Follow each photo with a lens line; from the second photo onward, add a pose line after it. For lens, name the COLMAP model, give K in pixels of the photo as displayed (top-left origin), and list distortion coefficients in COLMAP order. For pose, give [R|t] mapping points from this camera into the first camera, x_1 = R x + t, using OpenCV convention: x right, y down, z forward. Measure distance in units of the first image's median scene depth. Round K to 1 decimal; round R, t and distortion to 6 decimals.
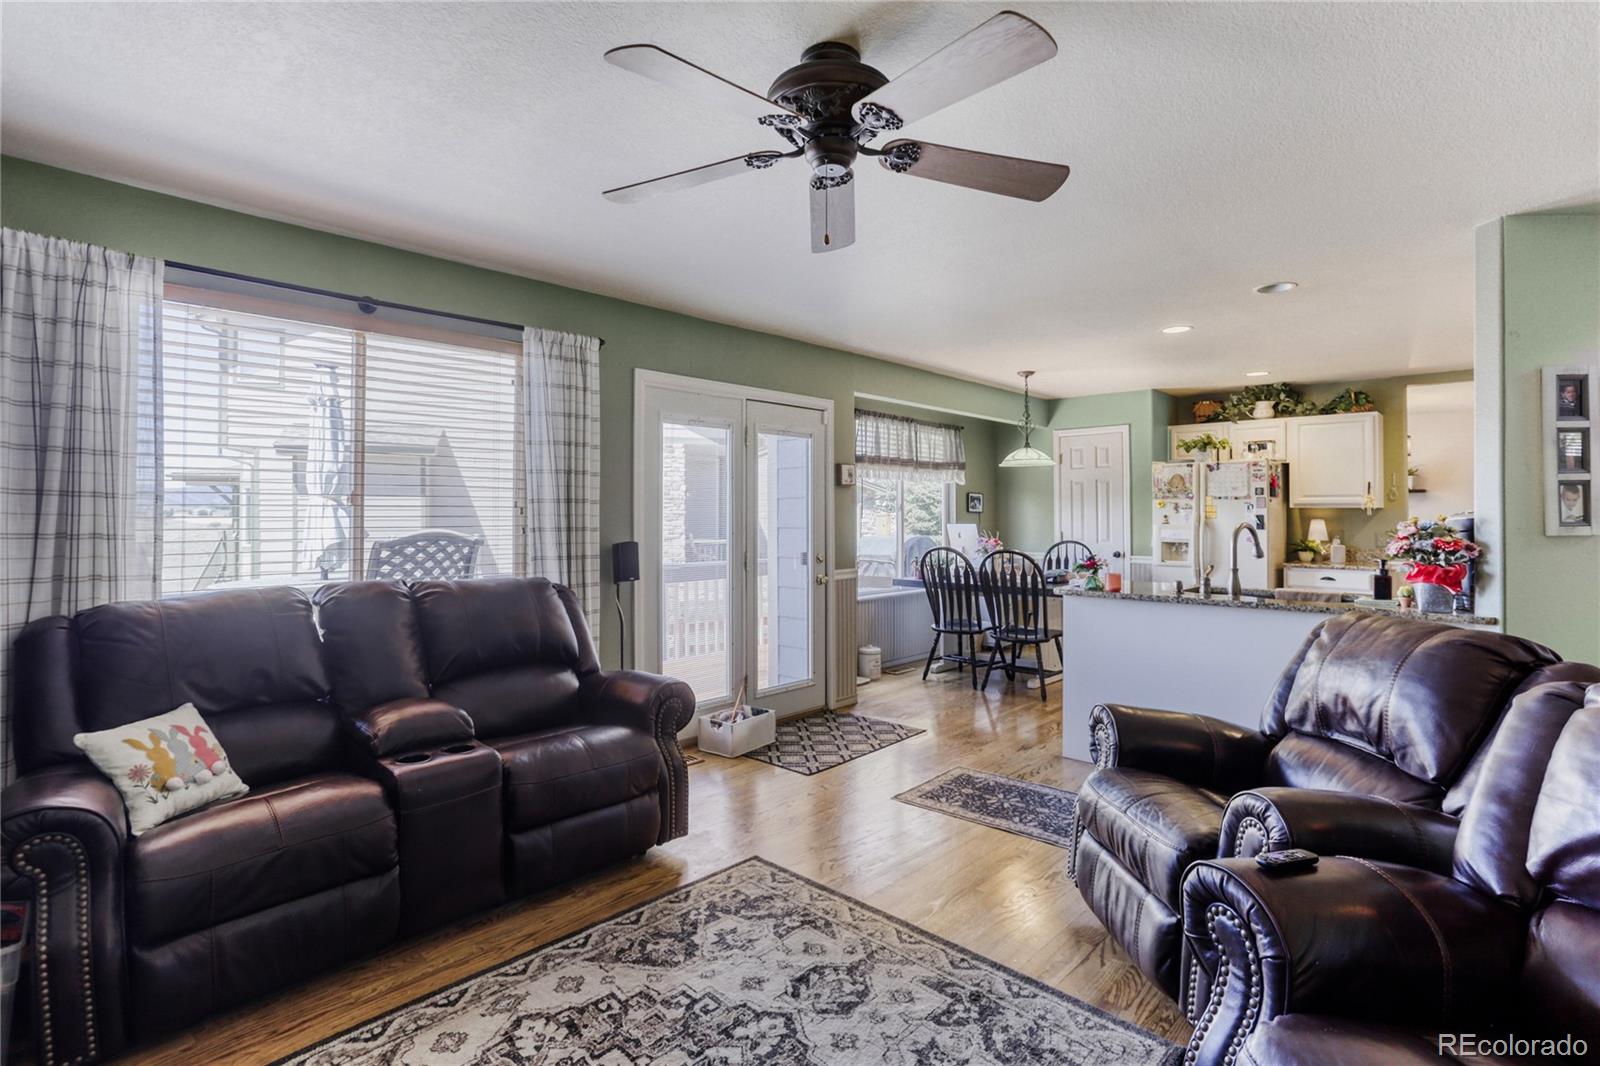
lens RADIAL K [[767.8, 0, 812.1], [0, 767.8, 499.2], [0, 0, 1]] dist [-0.043438, 0.021387]
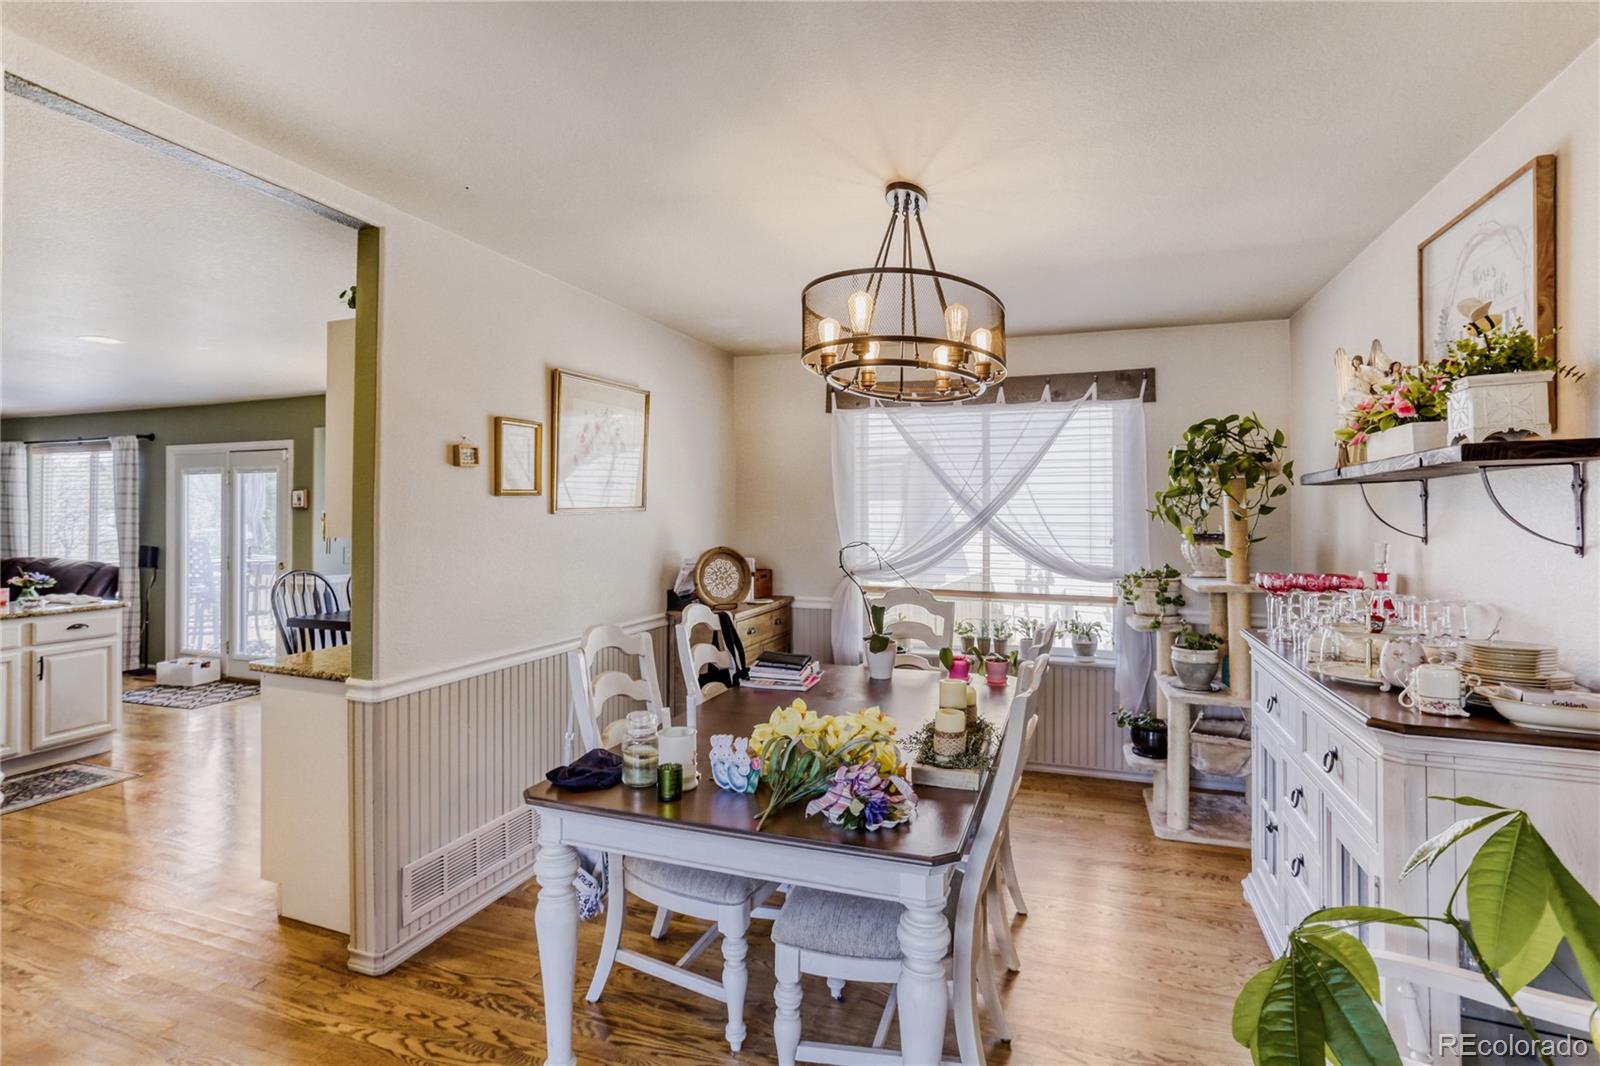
lens RADIAL K [[767.8, 0, 814.4], [0, 767.8, 498.0], [0, 0, 1]] dist [-0.043438, 0.021387]
pose [[0.421238, -0.020568, -0.906717, 1.225837], [0.020747, 0.999700, -0.013039, -0.001946], [0.906713, -0.013319, 0.421538, 1.053951]]
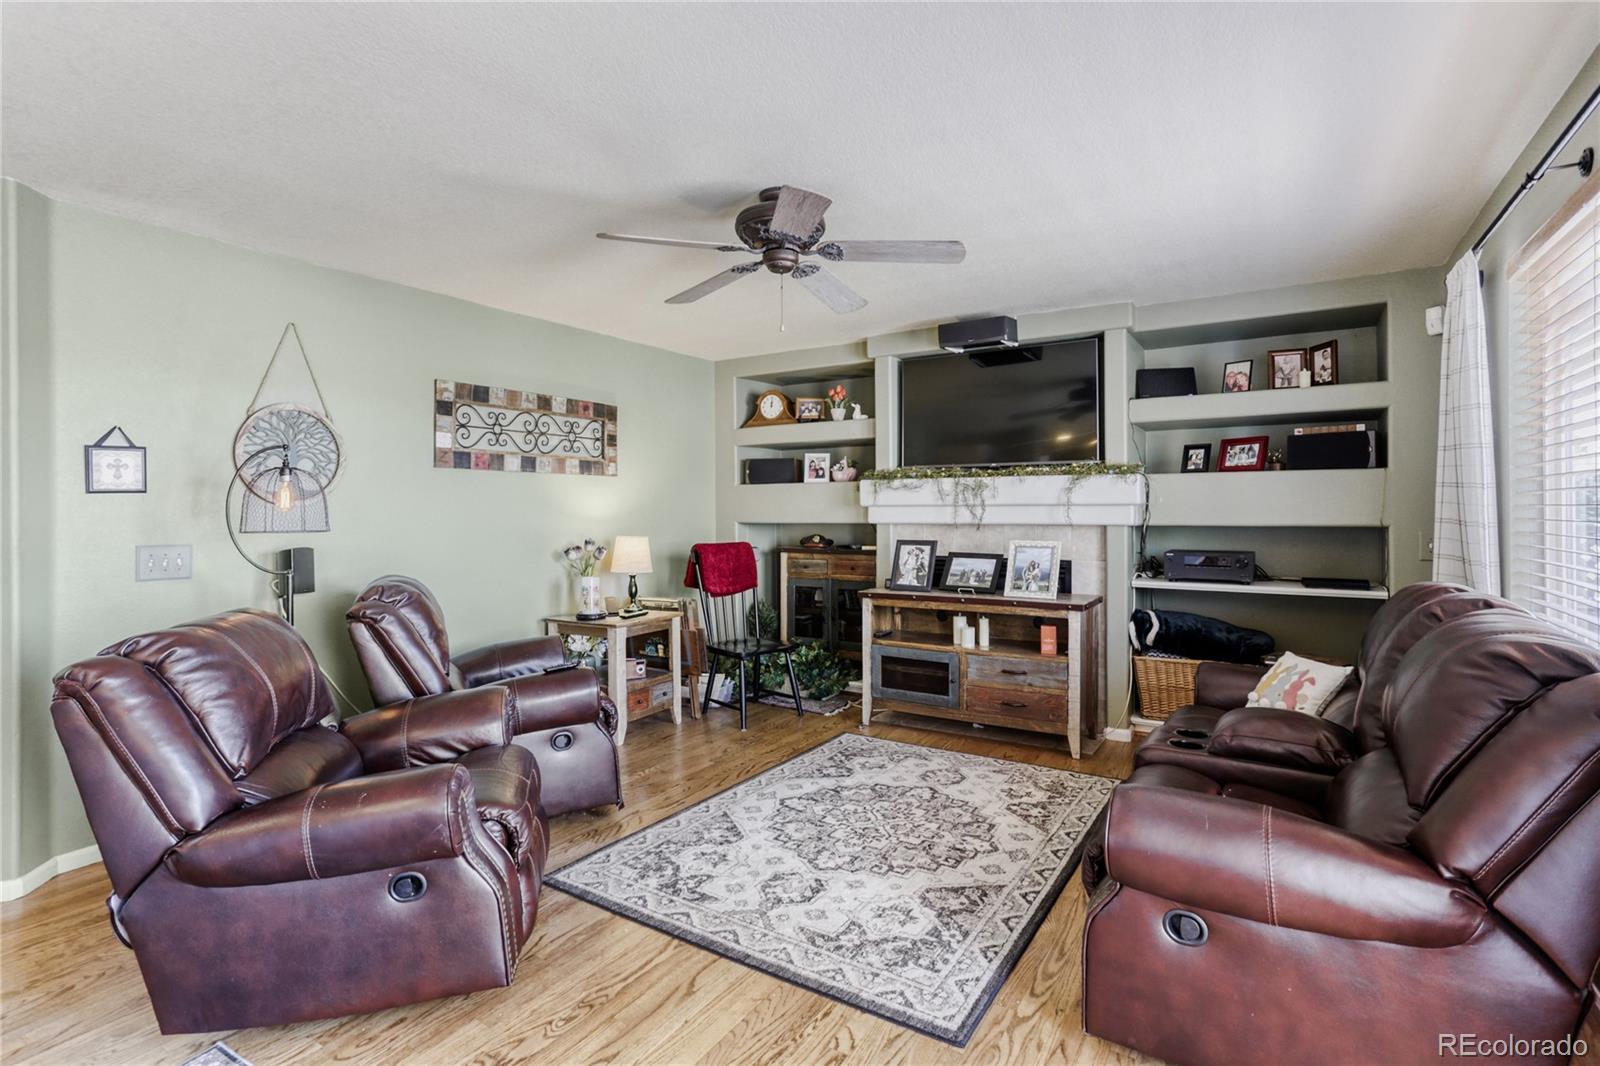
lens RADIAL K [[767.8, 0, 822.9], [0, 767.8, 506.1], [0, 0, 1]] dist [-0.043438, 0.021387]
pose [[-0.978088, 0.004473, -0.208144, 0.078341], [0.009565, 0.999679, -0.023463, 0.016996], [0.207972, -0.024940, -0.977817, 0.757783]]
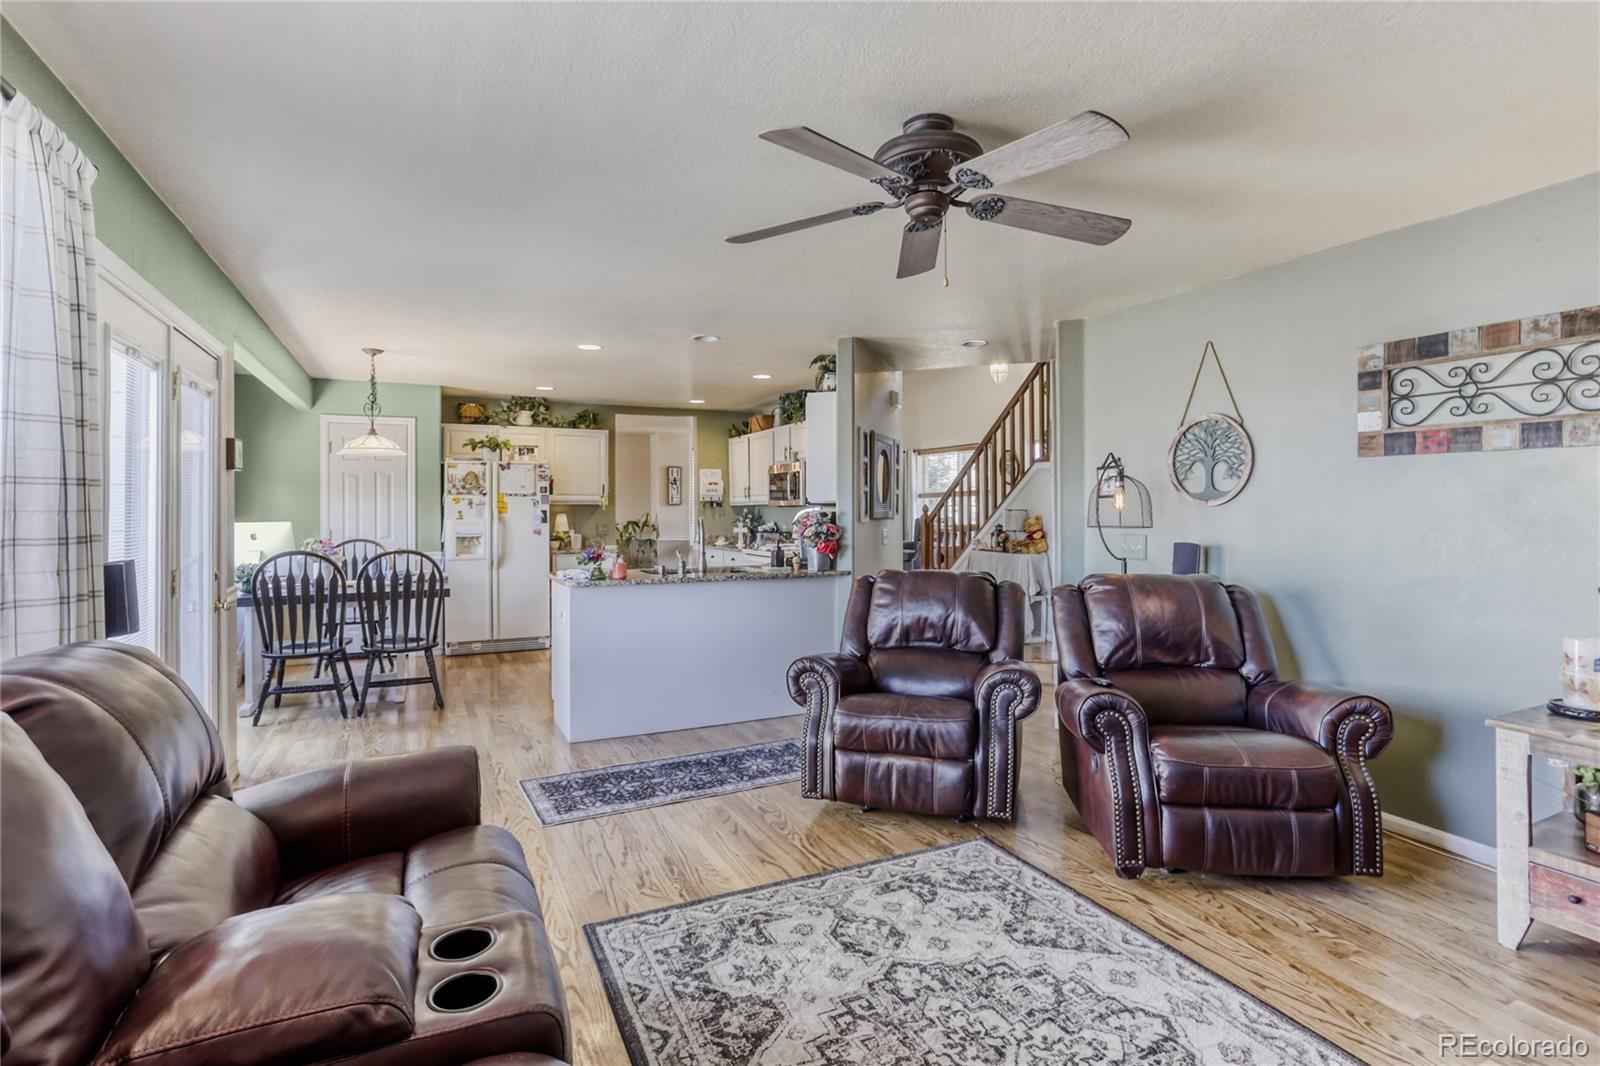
lens RADIAL K [[767.8, 0, 768.5], [0, 767.8, 502.2], [0, 0, 1]] dist [-0.043438, 0.021387]
pose [[0.374884, 0.006998, 0.927045, -0.361055], [-0.016154, 0.999869, -0.001015, 0.004068], [-0.926931, -0.014595, 0.374948, 0.244318]]
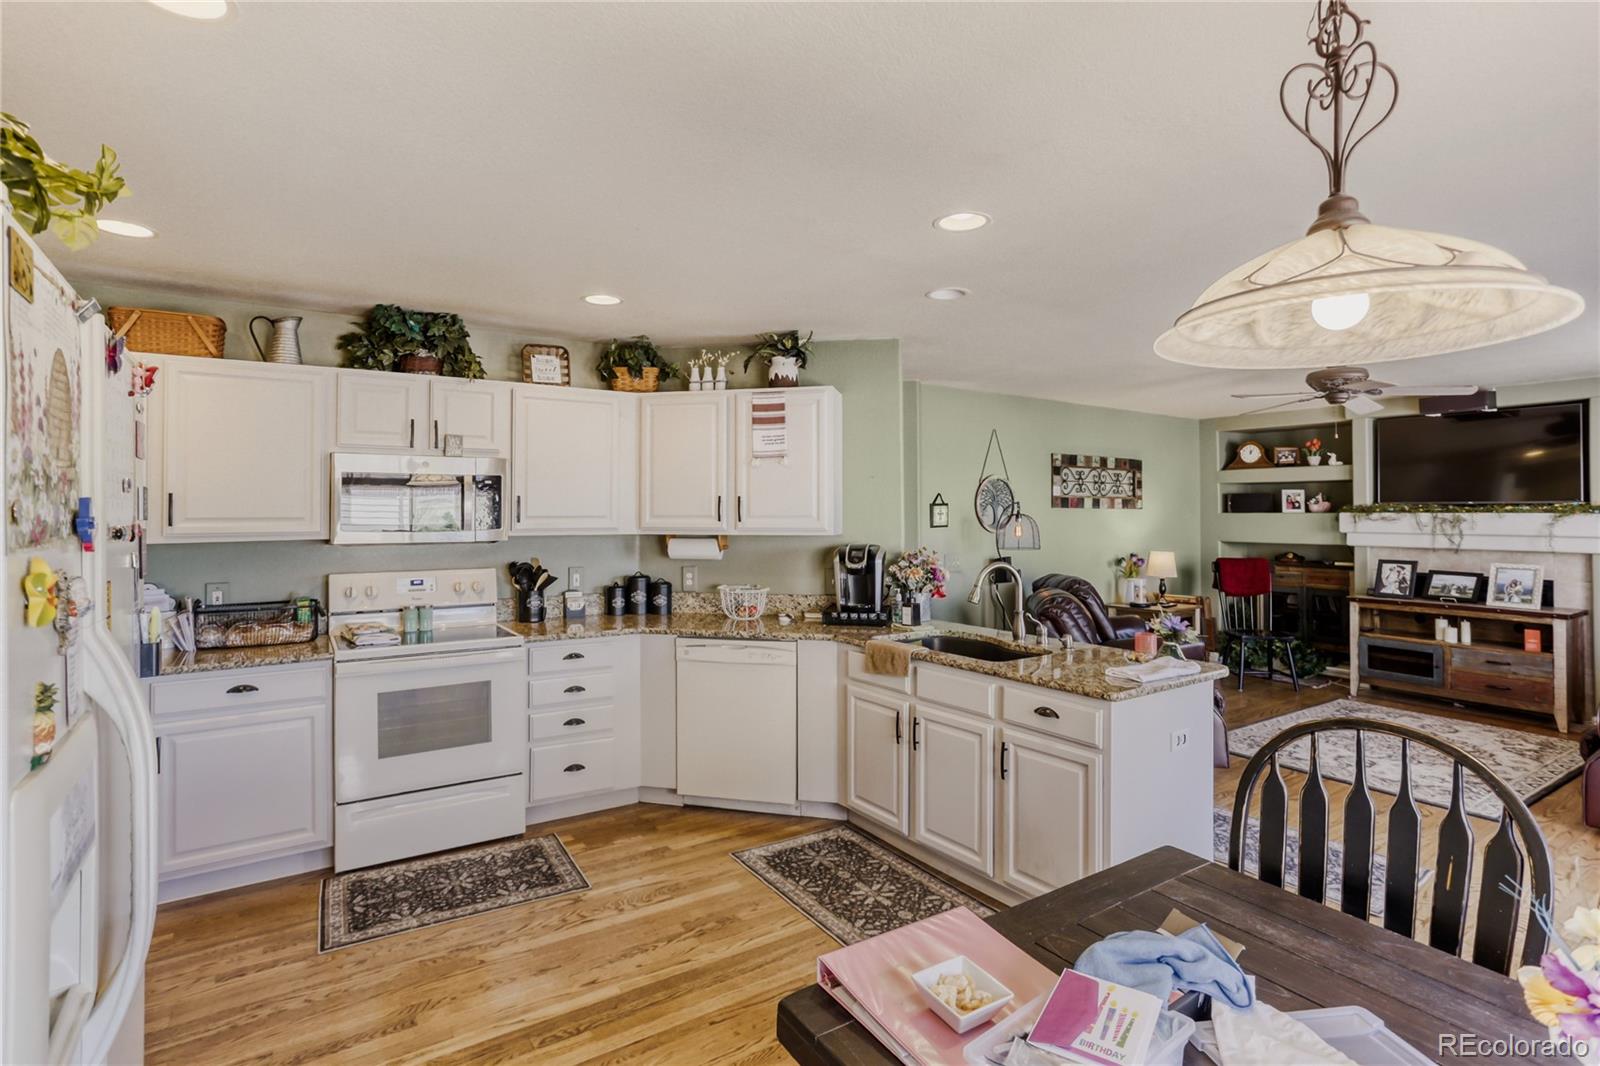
lens RADIAL K [[767.8, 0, 807.2], [0, 767.8, 504.9], [0, 0, 1]] dist [-0.043438, 0.021387]
pose [[-0.976319, 0.001829, 0.216327, 0.367208], [-0.004511, 0.999575, -0.028810, -0.006166], [-0.216287, -0.029104, -0.975896, 1.159876]]
